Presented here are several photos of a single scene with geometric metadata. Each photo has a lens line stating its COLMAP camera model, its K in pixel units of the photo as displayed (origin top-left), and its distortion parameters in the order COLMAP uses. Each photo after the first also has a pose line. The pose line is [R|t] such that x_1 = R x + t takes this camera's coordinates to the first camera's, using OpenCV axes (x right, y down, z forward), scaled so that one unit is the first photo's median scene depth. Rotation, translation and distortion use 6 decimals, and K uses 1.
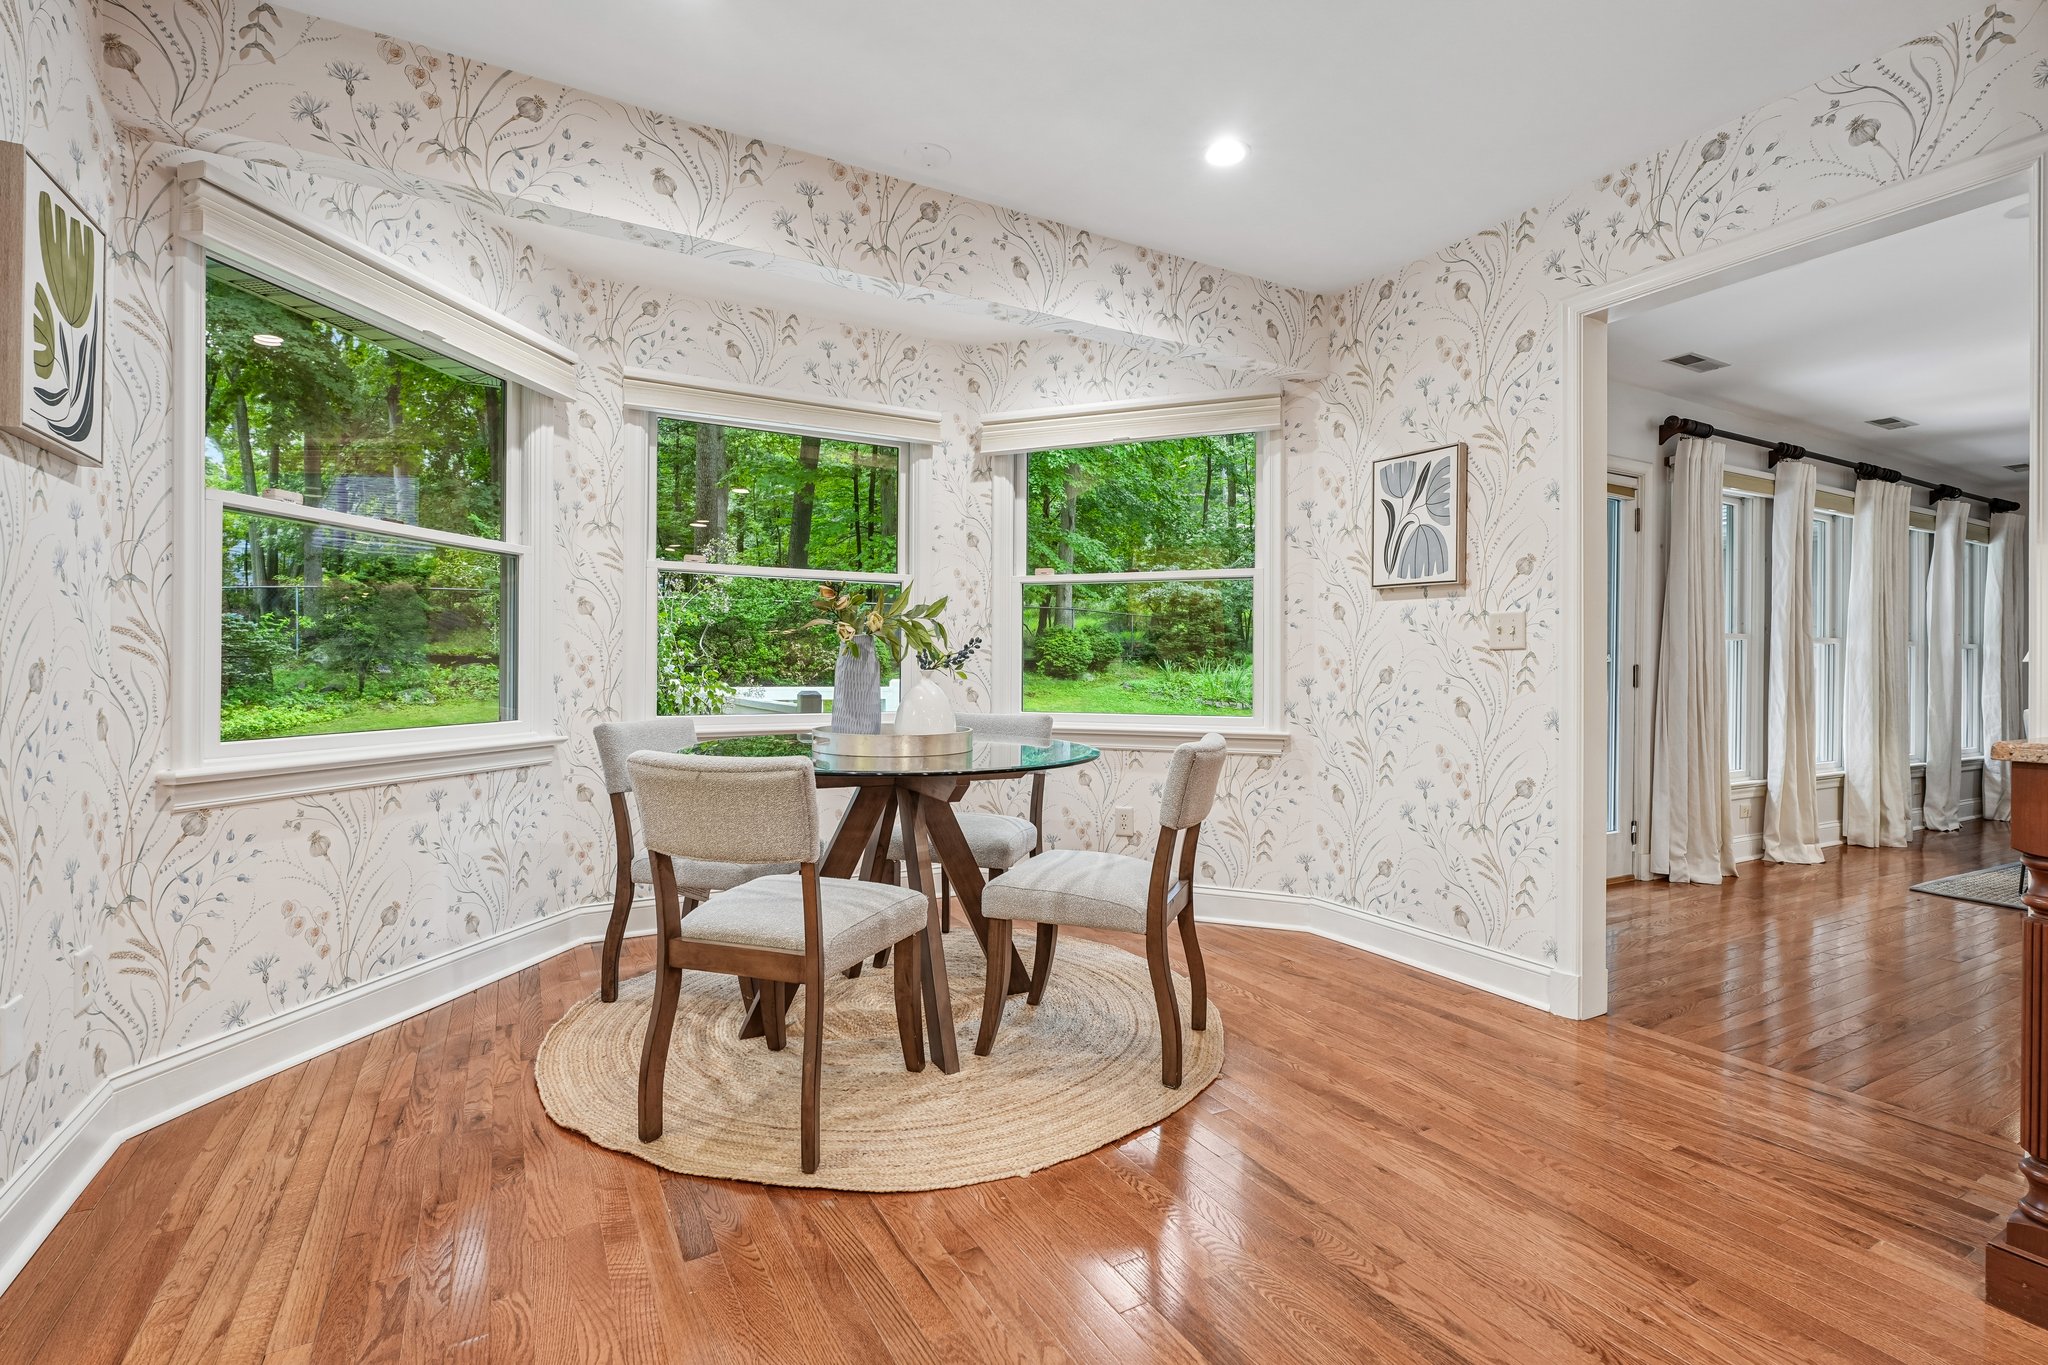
lens RADIAL K [[943.1, 0, 1020.4], [0, 943.1, 673.2], [0, 0, 1]] dist [-0.008484, 0.001913]
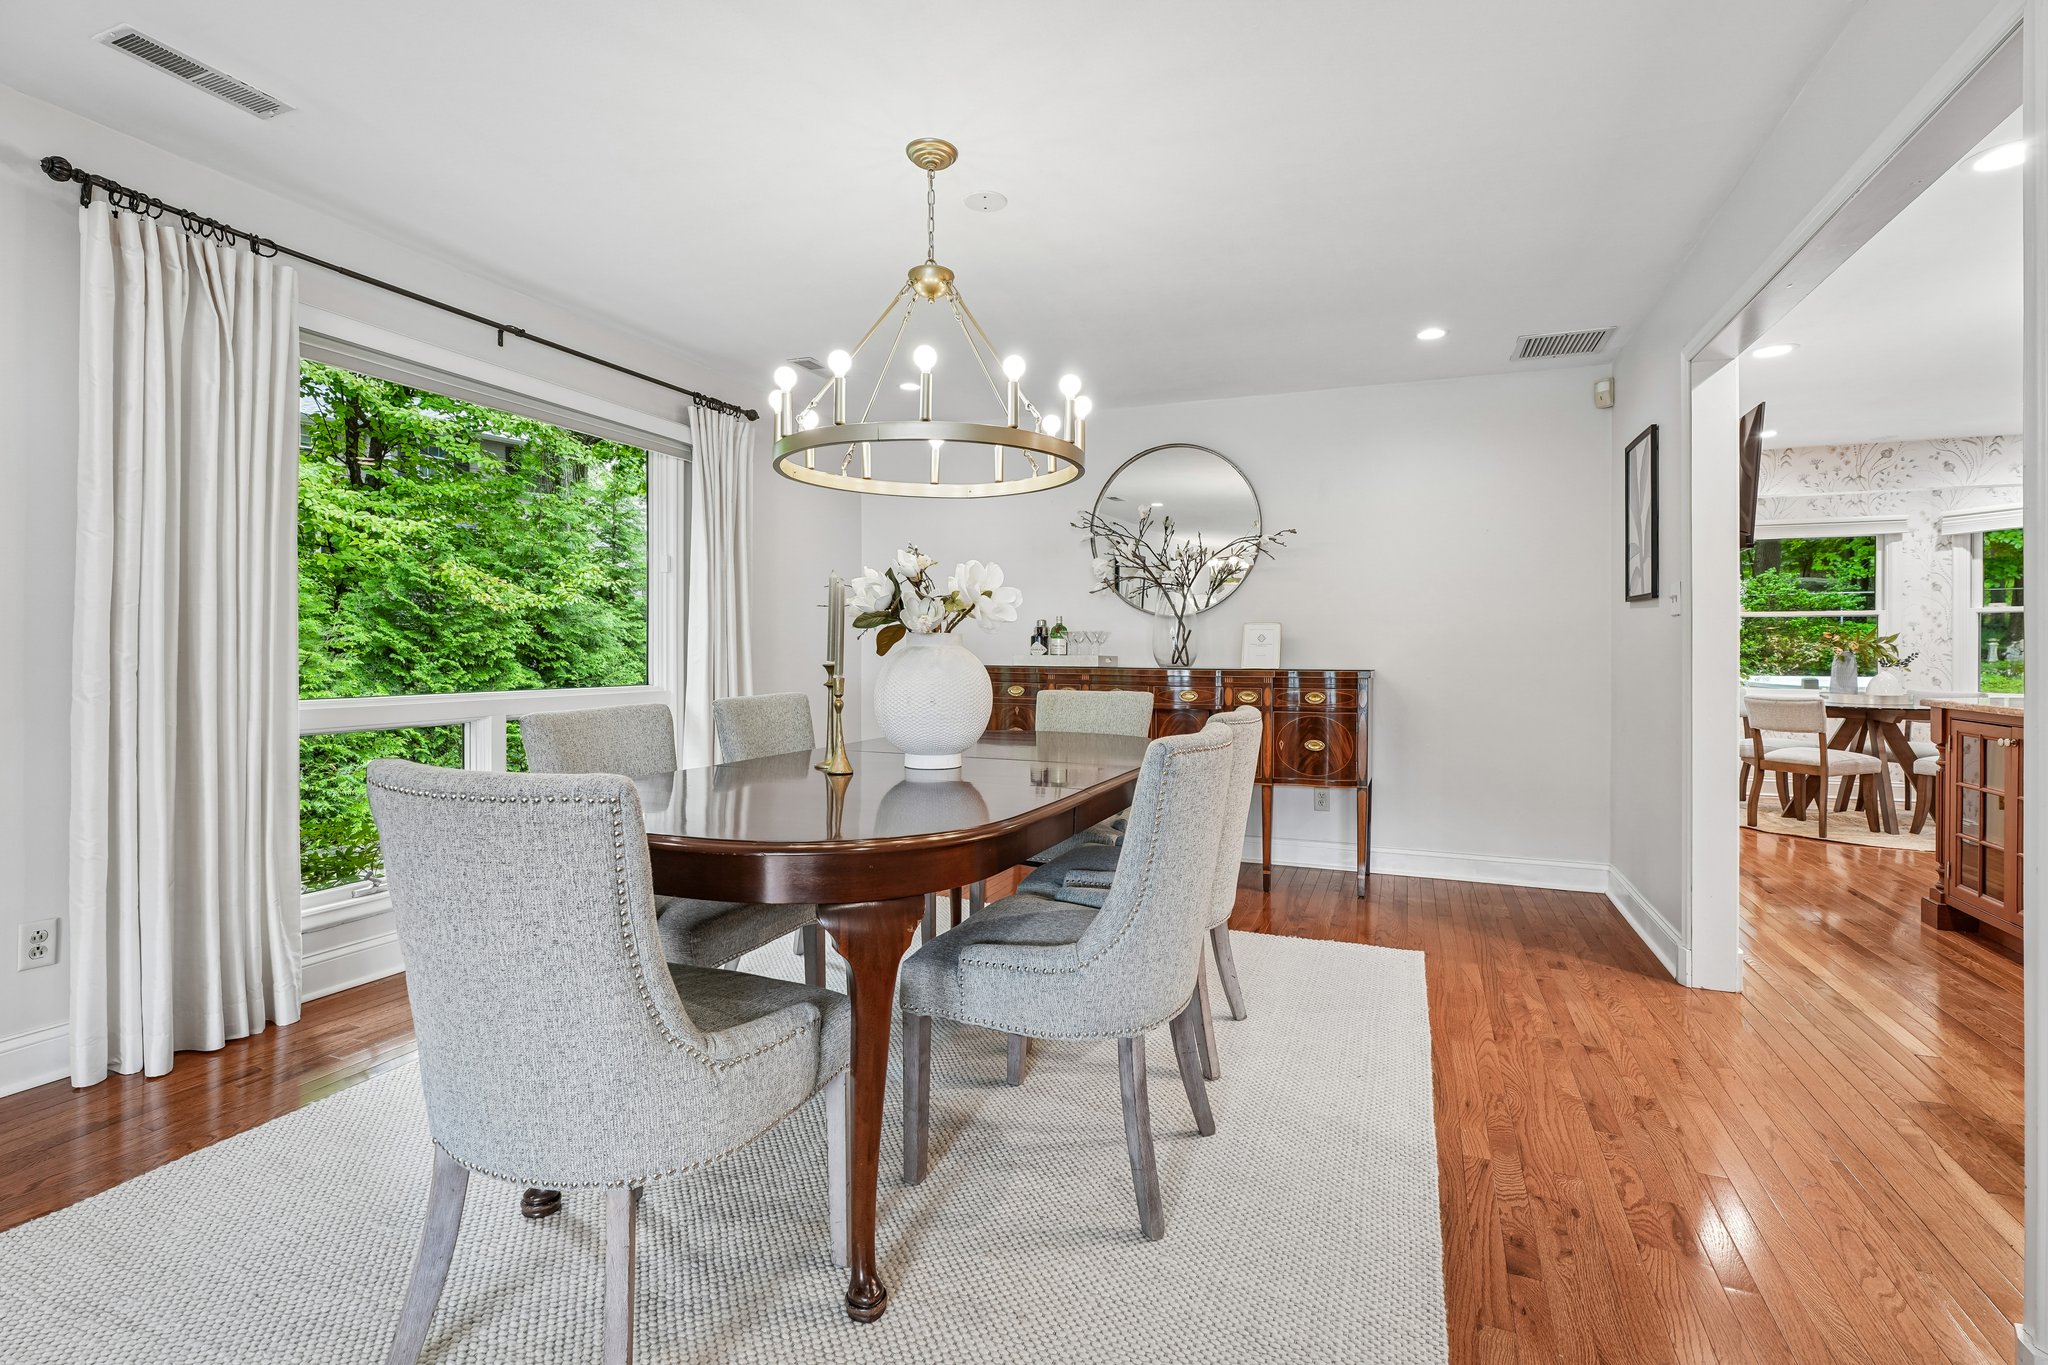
lens RADIAL K [[943.1, 0, 1039.9], [0, 943.1, 648.0], [0, 0, 1]] dist [-0.008484, 0.001913]
pose [[0.632746, -0.005694, -0.774339, 0.334200], [-0.005552, 0.999914, -0.011889, -0.011145], [0.774340, 0.011822, 0.632660, -1.836936]]
